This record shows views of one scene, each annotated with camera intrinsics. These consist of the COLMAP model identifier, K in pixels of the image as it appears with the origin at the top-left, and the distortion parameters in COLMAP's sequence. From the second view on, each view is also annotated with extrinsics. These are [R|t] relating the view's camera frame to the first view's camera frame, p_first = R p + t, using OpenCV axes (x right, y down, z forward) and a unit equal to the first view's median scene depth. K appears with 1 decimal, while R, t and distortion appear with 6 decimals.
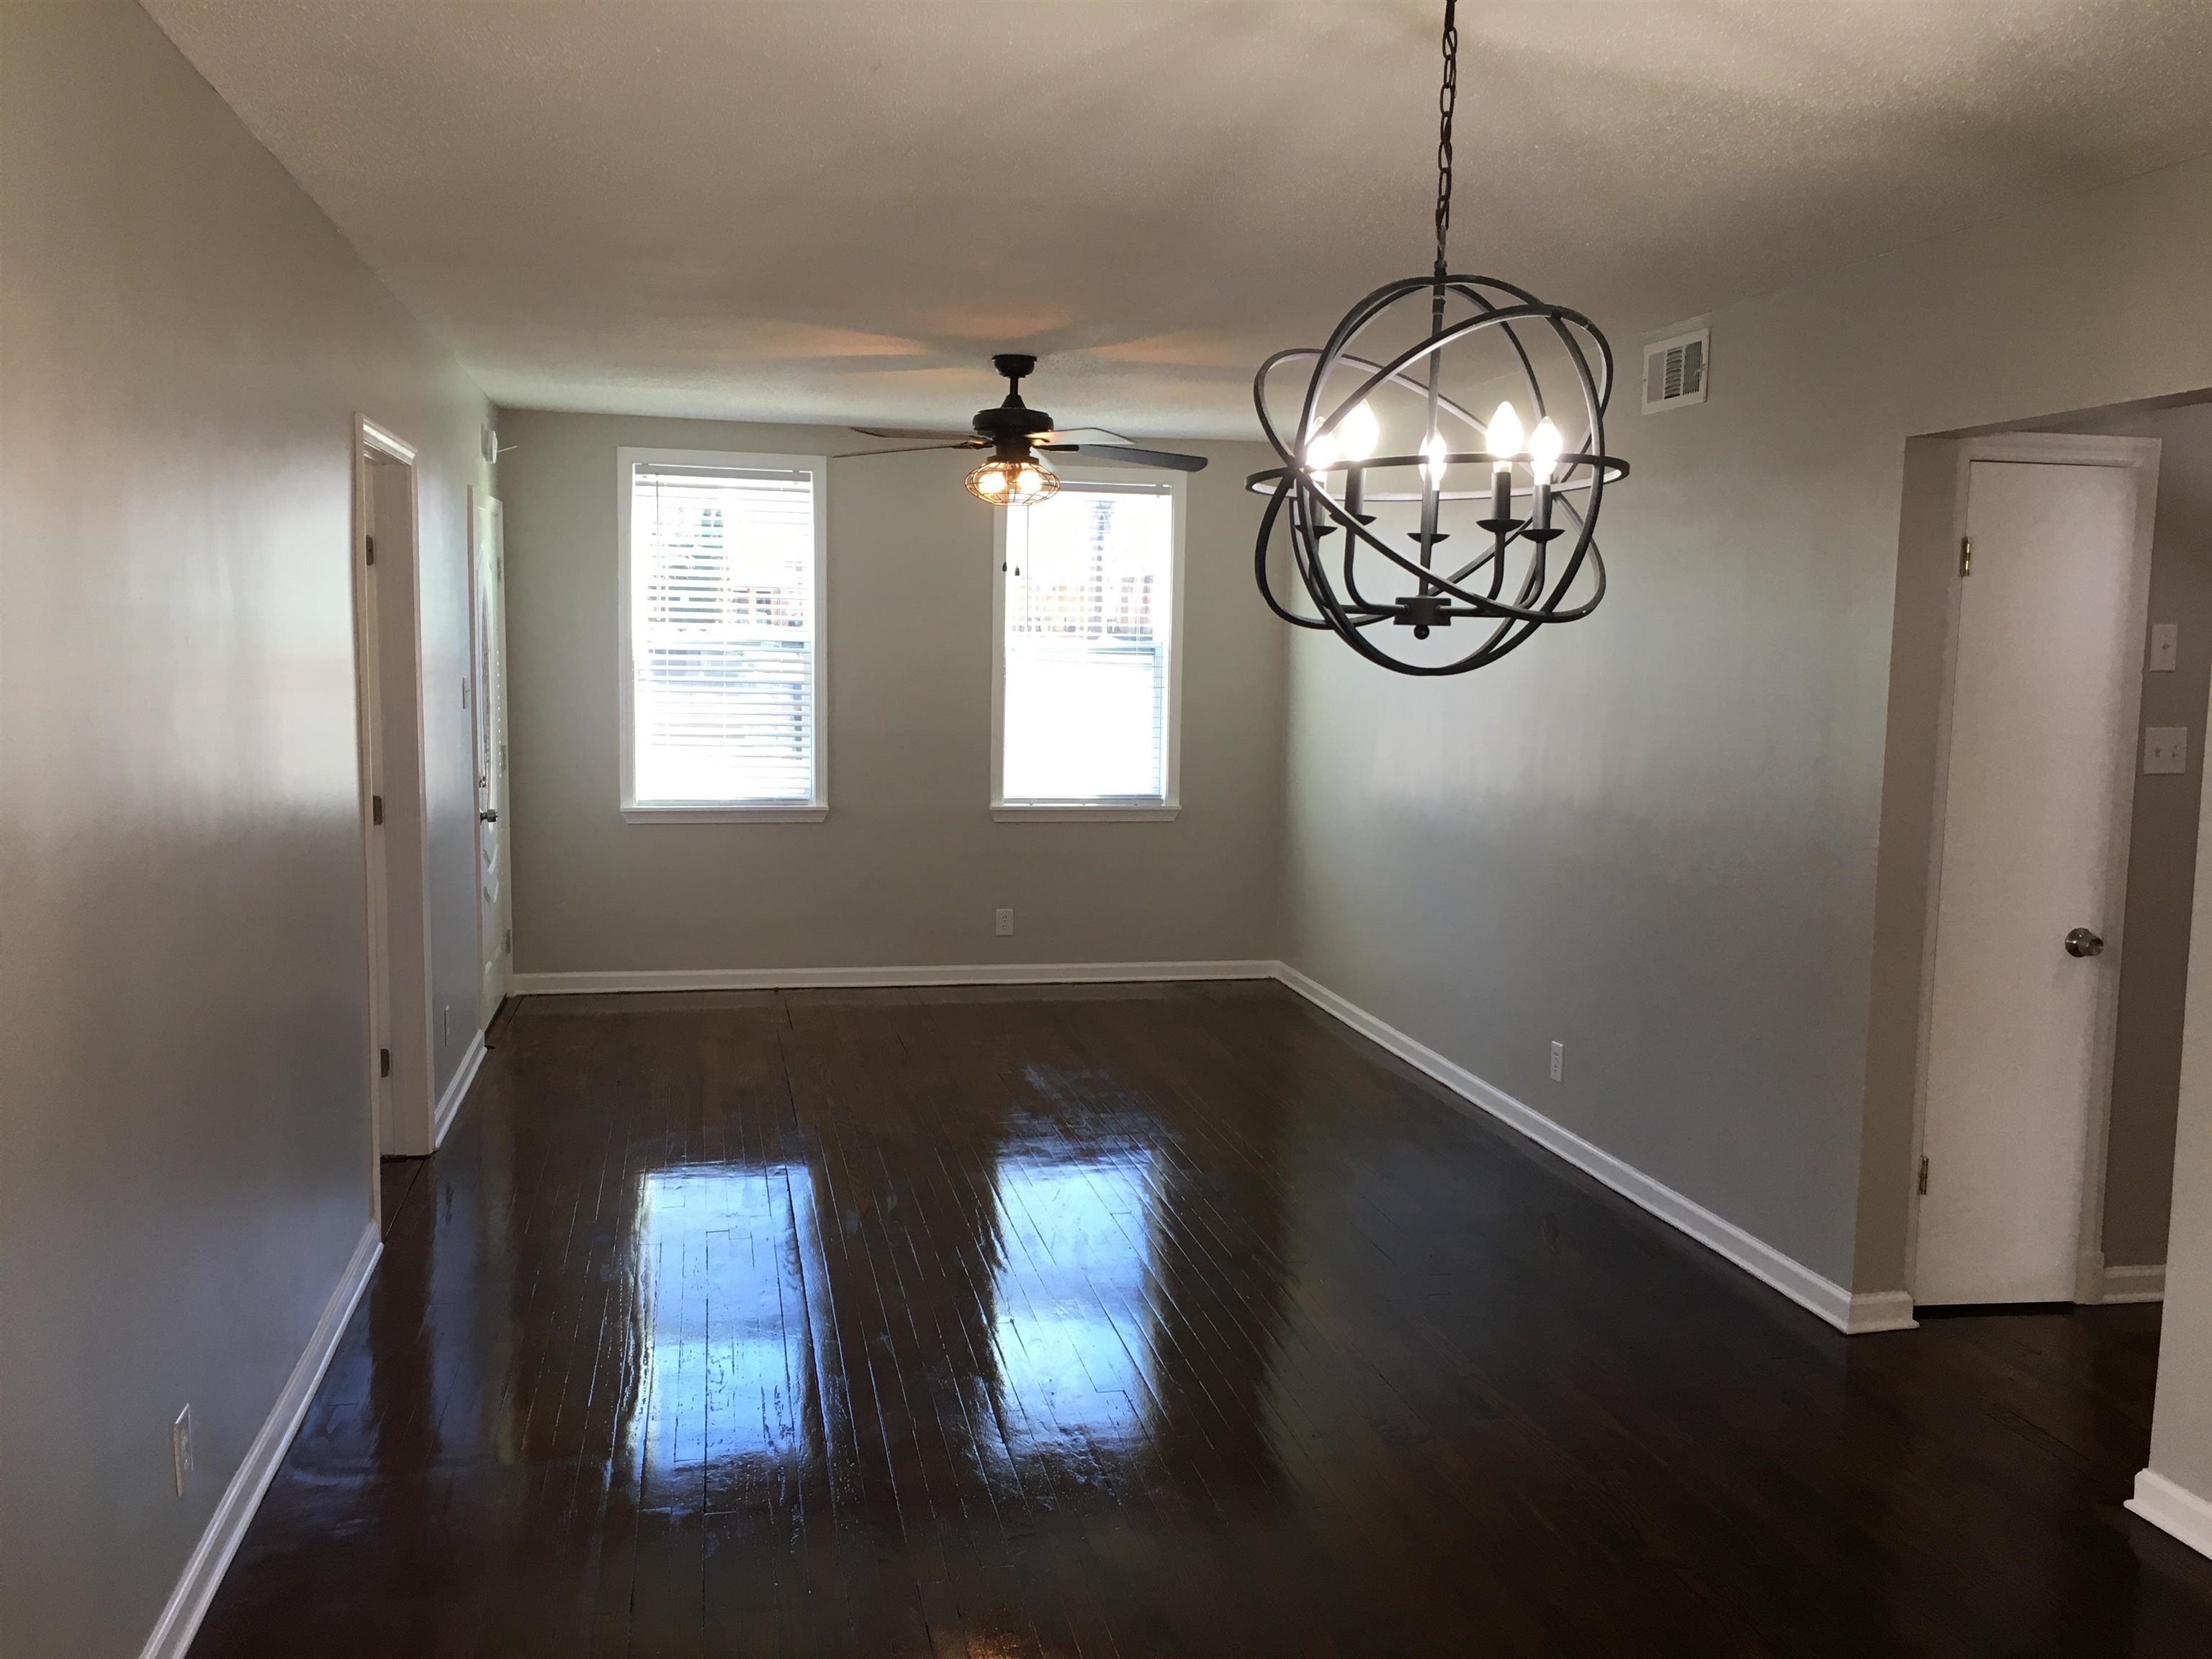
lens RADIAL K [[1874.1, 0, 1105.6], [0, 1874.1, 826.0], [0, 0, 1]] dist [0.079996, -0.088425]
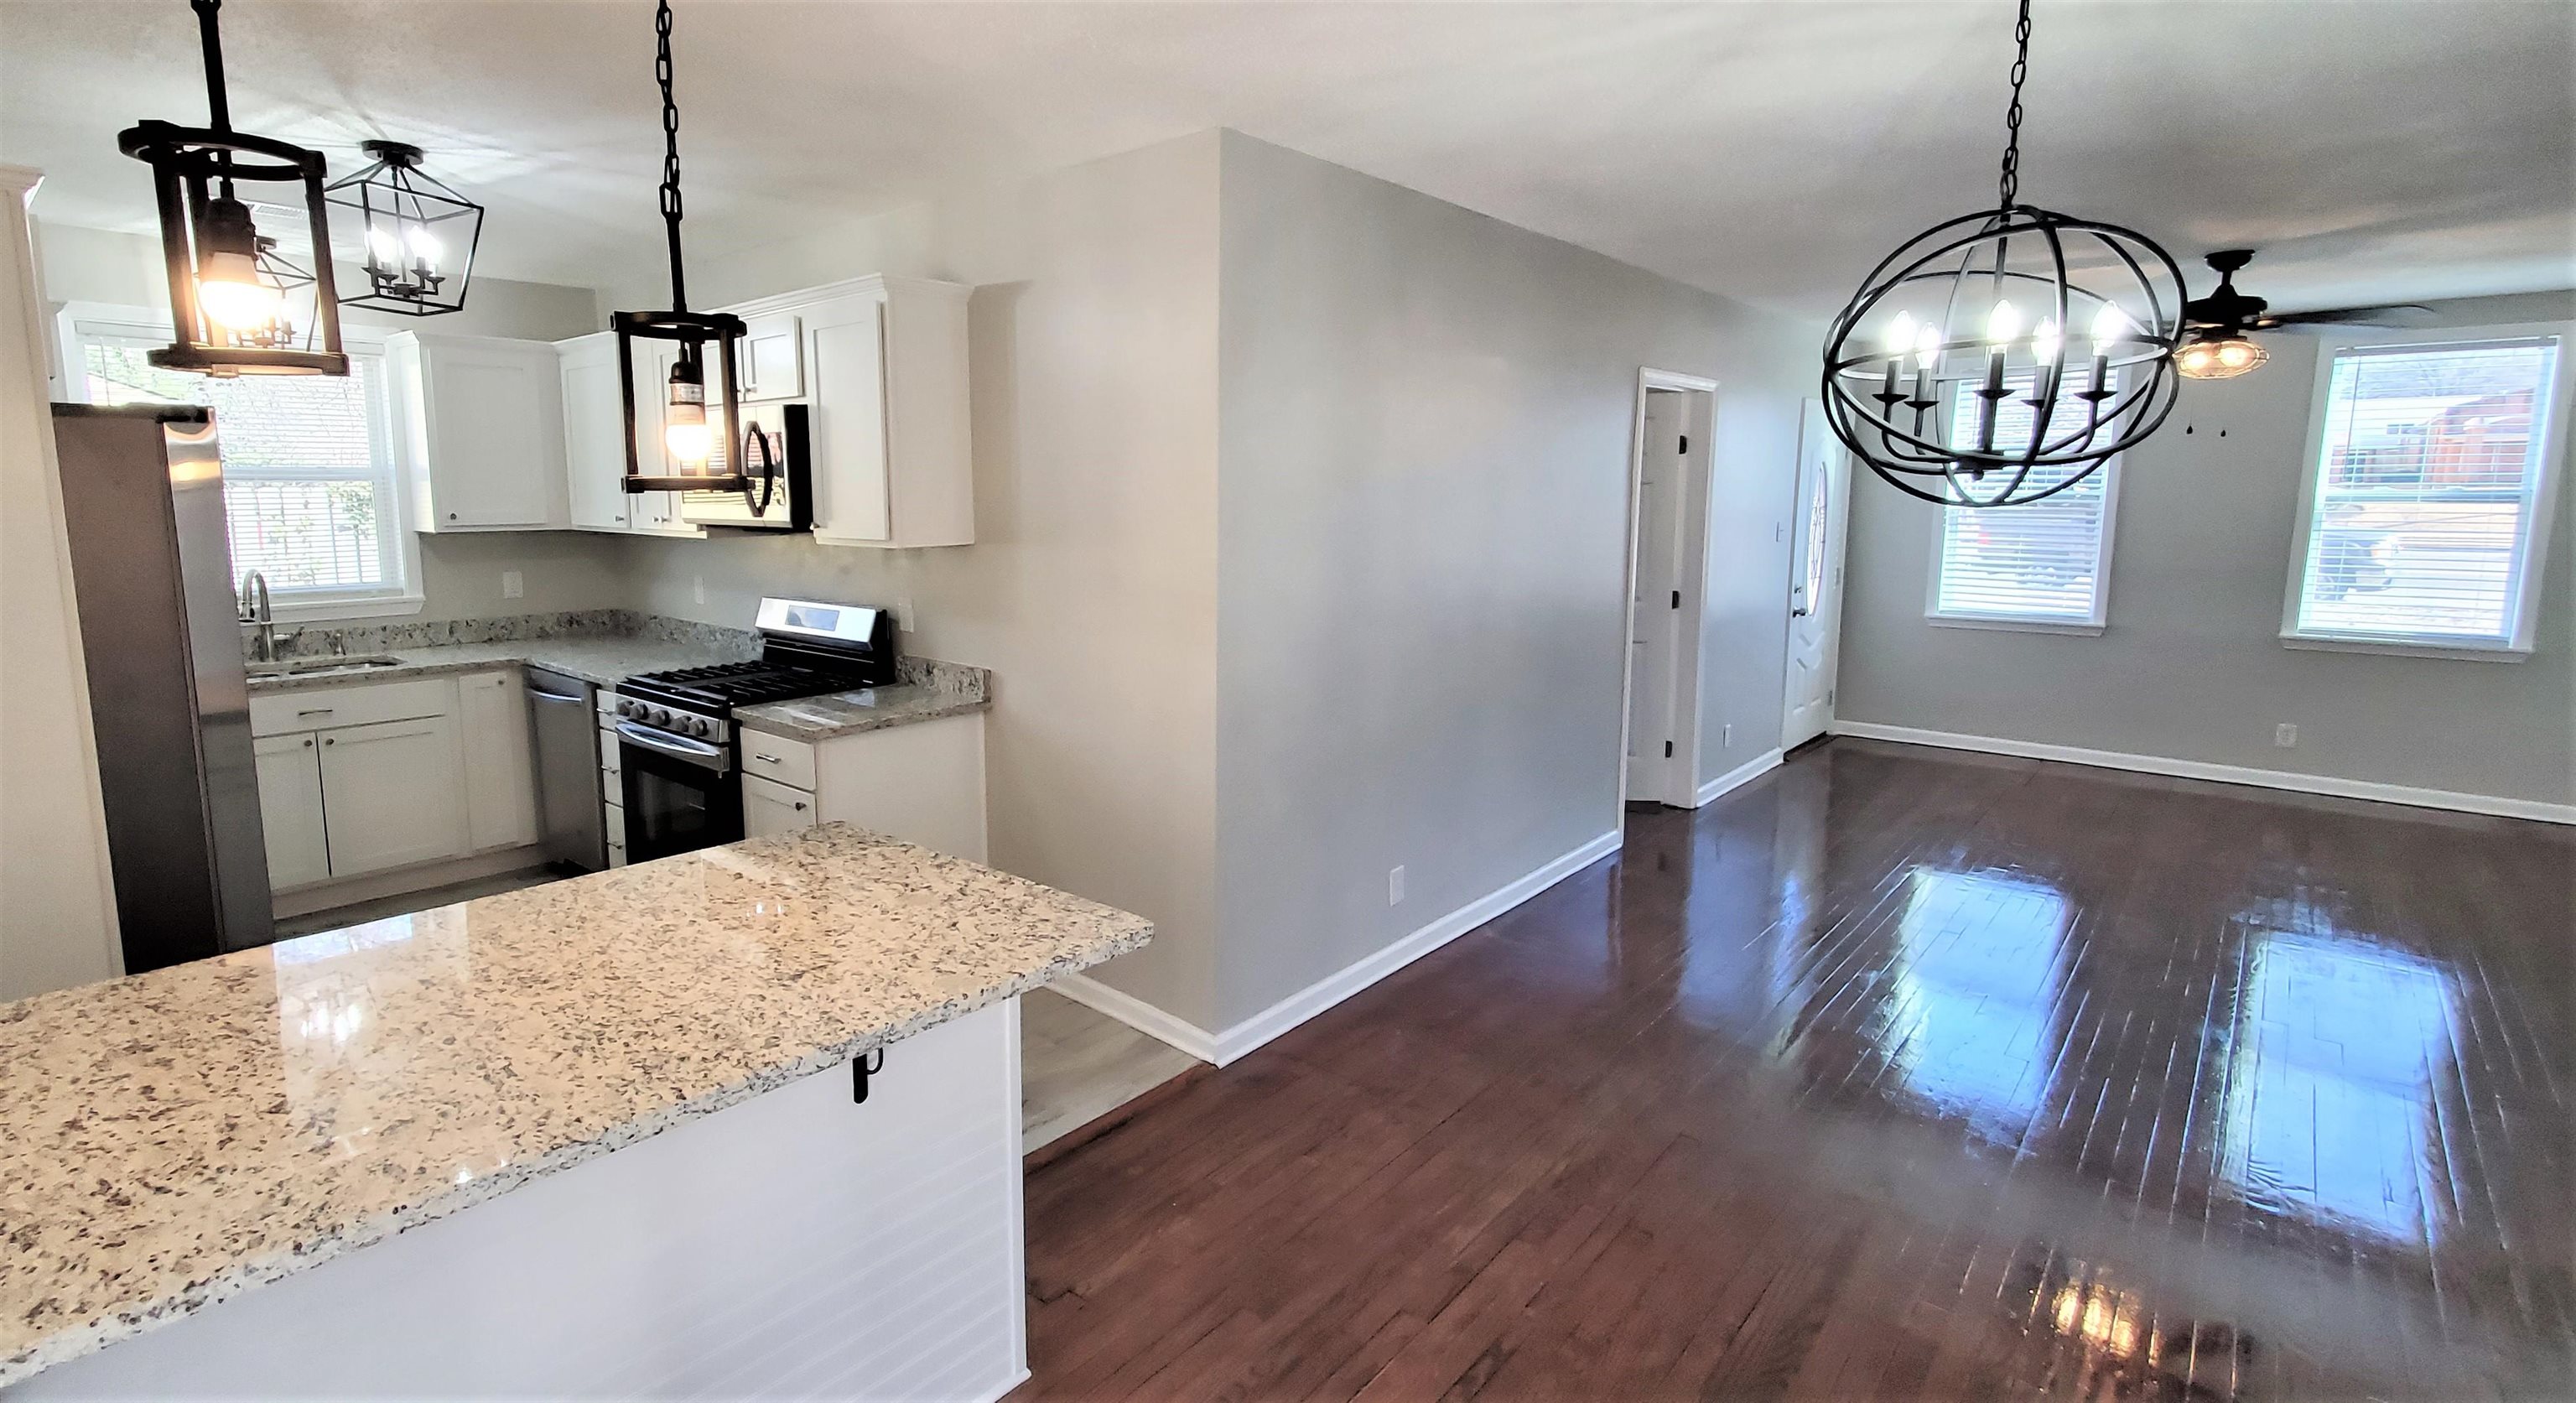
lens RADIAL K [[1207.6, 0, 1186.8], [0, 1207.6, 665.2], [0, 0, 1]] dist [-0.001660, -0.000412]
pose [[0.580439, 0.097253, -0.808475, 0.212642], [-0.068539, 0.995154, 0.070502, 0.003138], [0.811414, 0.014490, 0.584292, 0.016455]]
